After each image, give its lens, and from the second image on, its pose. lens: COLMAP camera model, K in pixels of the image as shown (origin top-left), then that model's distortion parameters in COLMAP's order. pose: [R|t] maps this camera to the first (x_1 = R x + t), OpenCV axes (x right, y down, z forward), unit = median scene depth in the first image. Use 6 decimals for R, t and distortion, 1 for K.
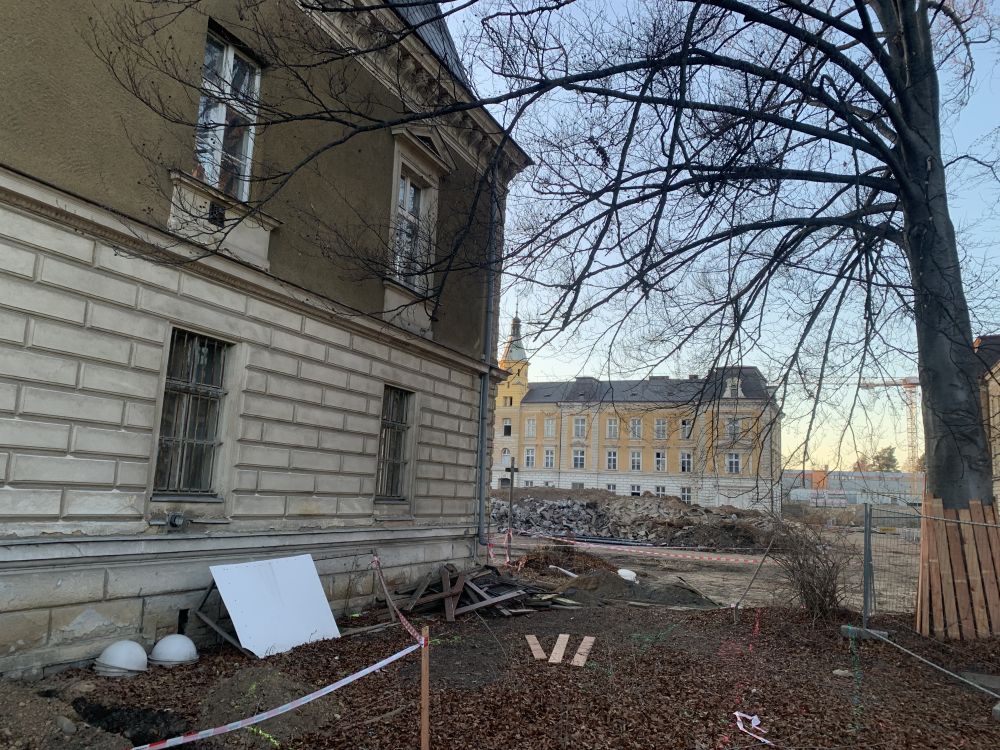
lens RADIAL K [[756.2, 0, 492.7], [0, 756.2, 380.2], [0, 0, 1]] dist [0.006693, -0.002818]
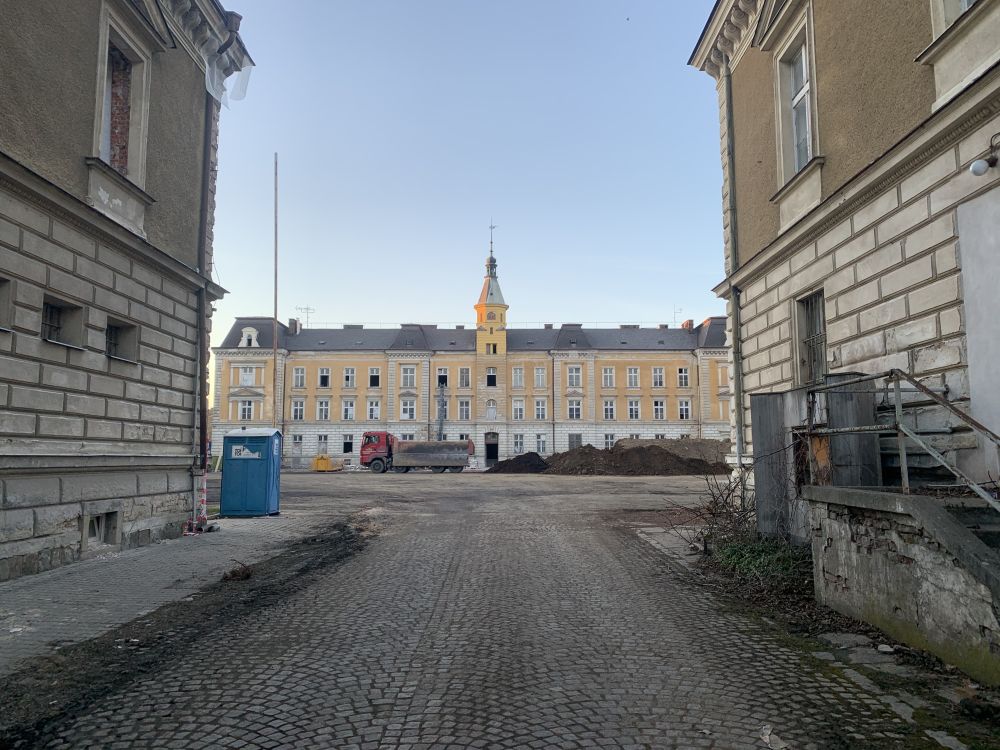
lens RADIAL K [[756.2, 0, 492.7], [0, 756.2, 380.2], [0, 0, 1]] dist [0.006693, -0.002818]
pose [[0.910807, -0.010385, 0.412703, -0.460936], [-0.017271, 0.997850, 0.063223, 0.010330], [-0.412472, -0.064712, 0.908669, 0.214097]]
